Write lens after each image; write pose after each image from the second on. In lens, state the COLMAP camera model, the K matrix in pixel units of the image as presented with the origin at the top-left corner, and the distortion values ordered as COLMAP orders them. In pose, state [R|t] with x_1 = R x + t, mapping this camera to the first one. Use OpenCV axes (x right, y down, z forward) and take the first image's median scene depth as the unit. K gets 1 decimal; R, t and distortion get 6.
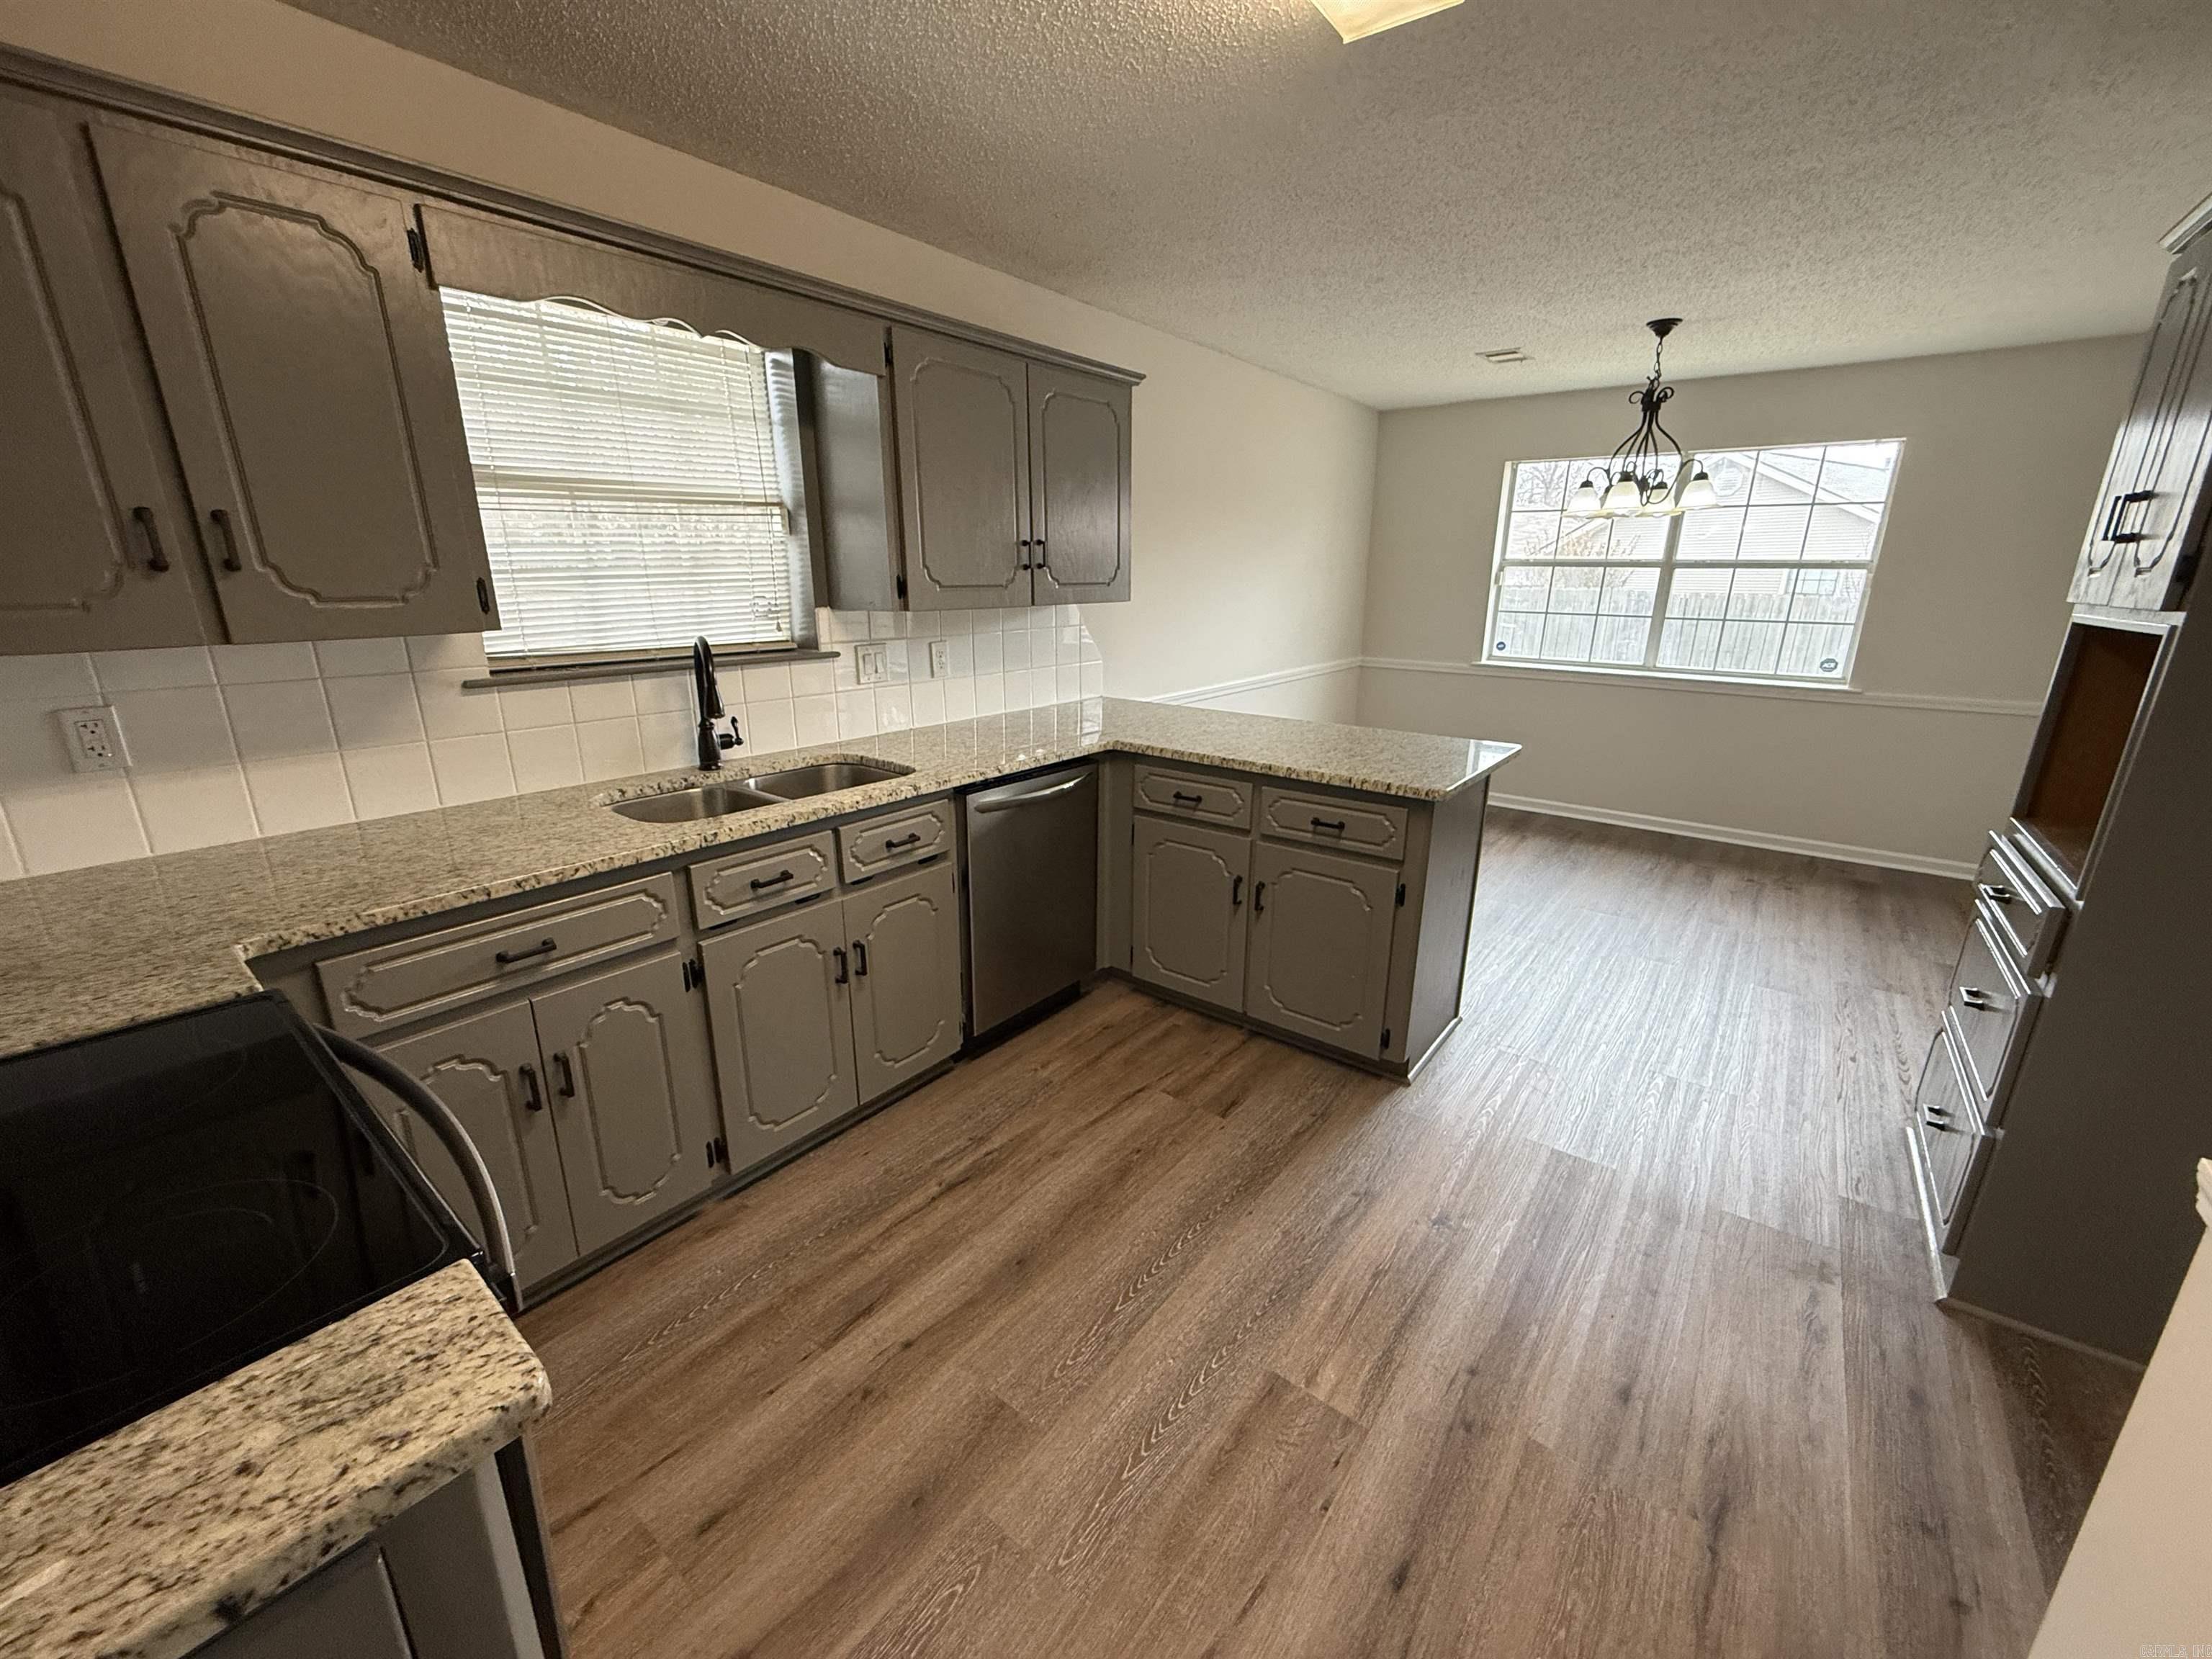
lens RADIAL K [[870.2, 0, 1107.5], [0, 870.2, 822.5], [0, 0, 1]] dist [0.001749, 0.000253]
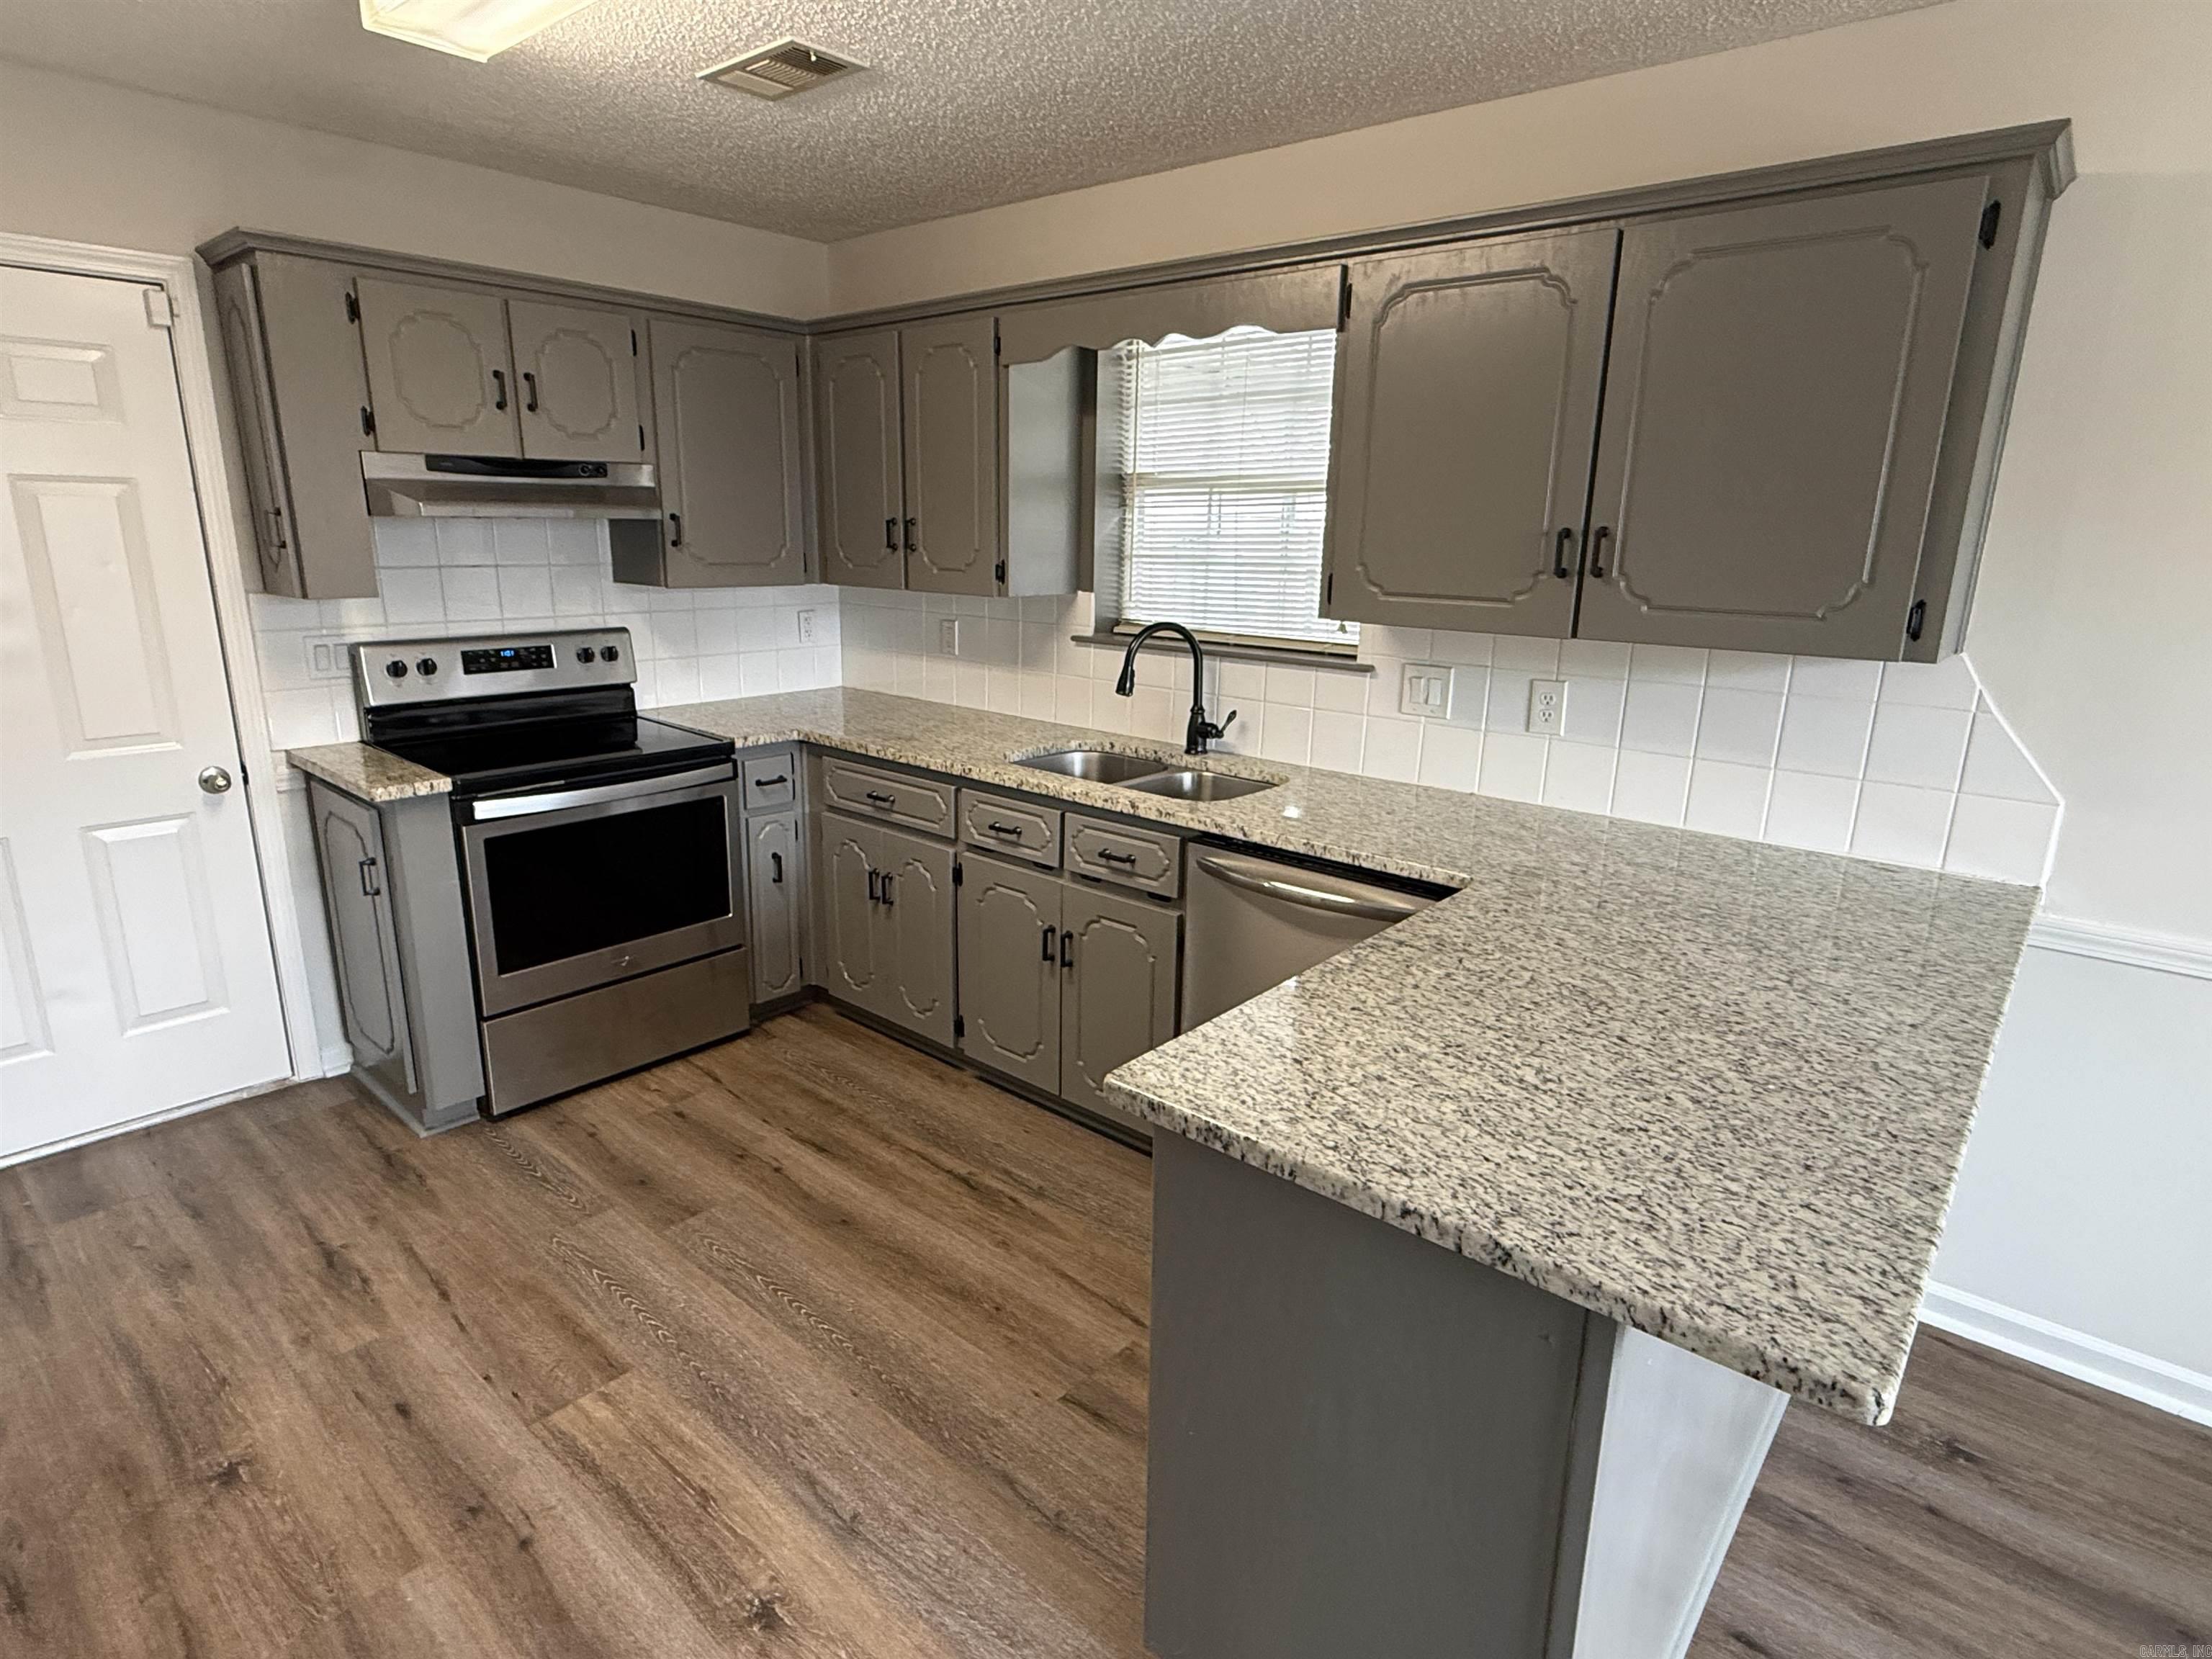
lens RADIAL K [[1173.8, 0, 1106.0], [0, 1173.8, 829.5], [0, 0, 1]] dist [-0.001428, 0.001642]
pose [[-0.044854, 0.248226, -0.967663, 1.067168], [-0.296510, 0.921680, 0.250175, -0.348201], [0.953976, 0.298143, 0.032260, 1.060734]]
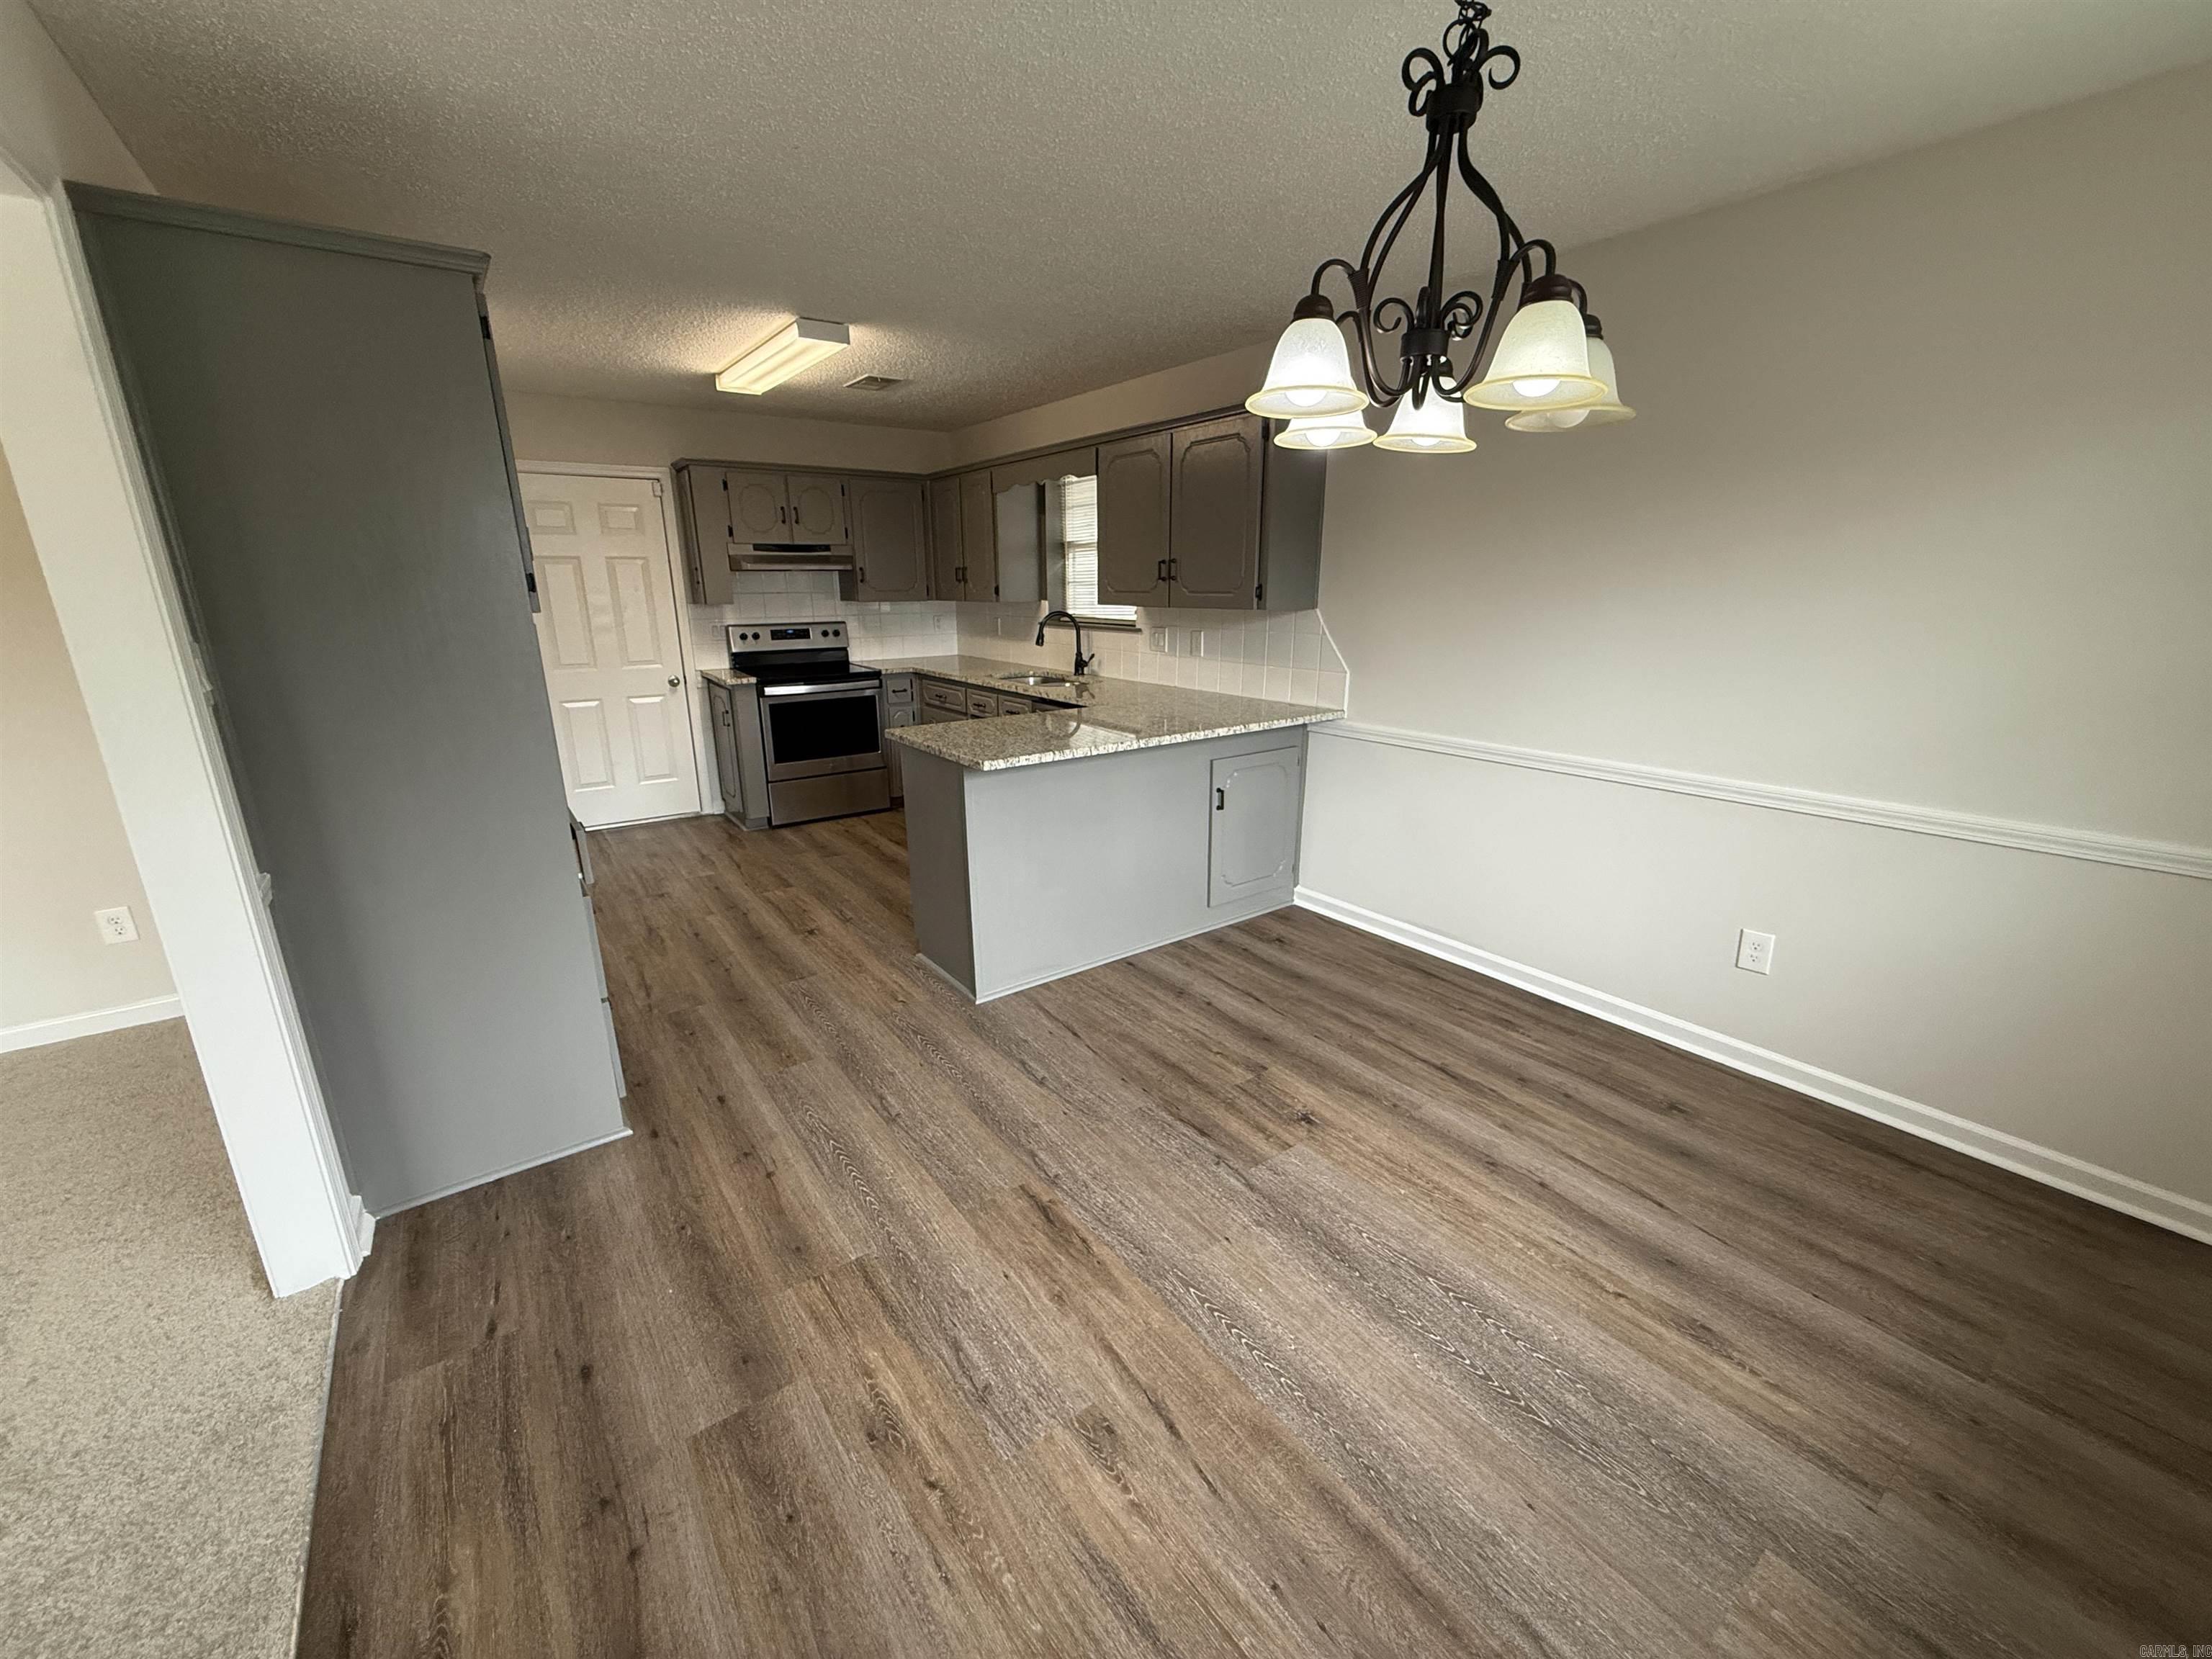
lens RADIAL K [[882.2, 0, 1102.8], [0, 882.2, 831.8], [0, 0, 1]] dist [0.001054, 0.000184]
pose [[-0.276995, 0.261730, -0.924538, 1.937616], [-0.263916, 0.904459, 0.335116, -0.541799], [0.923917, 0.336826, -0.181456, 1.886238]]
